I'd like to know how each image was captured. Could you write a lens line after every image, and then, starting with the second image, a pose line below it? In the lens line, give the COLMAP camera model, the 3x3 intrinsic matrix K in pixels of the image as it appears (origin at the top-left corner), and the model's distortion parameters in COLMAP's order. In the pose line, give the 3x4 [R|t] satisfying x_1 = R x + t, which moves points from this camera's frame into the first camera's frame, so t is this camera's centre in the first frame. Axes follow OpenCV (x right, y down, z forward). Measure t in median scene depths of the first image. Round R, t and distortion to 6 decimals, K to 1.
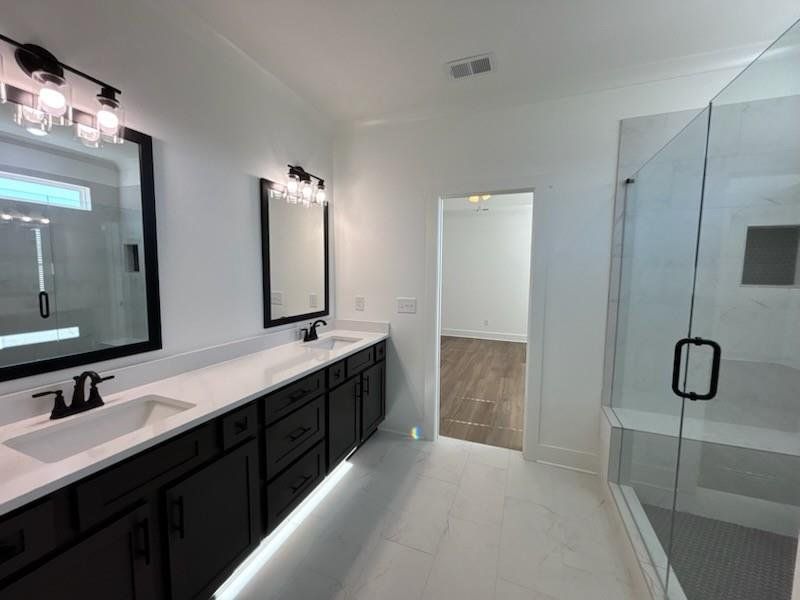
lens RADIAL K [[324.4, 0, 397.5], [0, 324.4, 297.1], [0, 0, 1]] dist [0.003519, 0.000586]
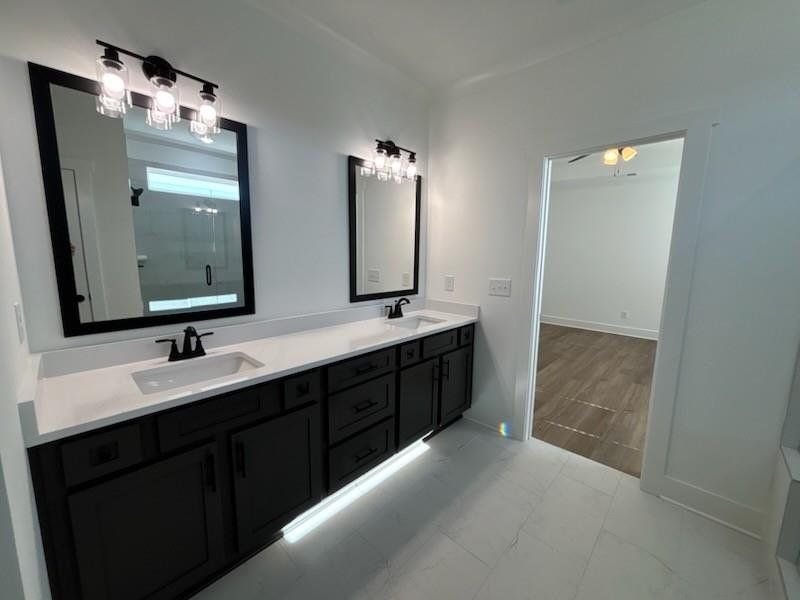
lens RADIAL K [[324.4, 0, 400.1], [0, 324.4, 297.9], [0, 0, 1]] dist [0.003519, 0.000586]
pose [[0.930483, 0.052438, -0.362563, 0.116590], [-0.032636, 0.997633, 0.060531, 0.011621], [0.364879, -0.044490, 0.929991, 0.084875]]
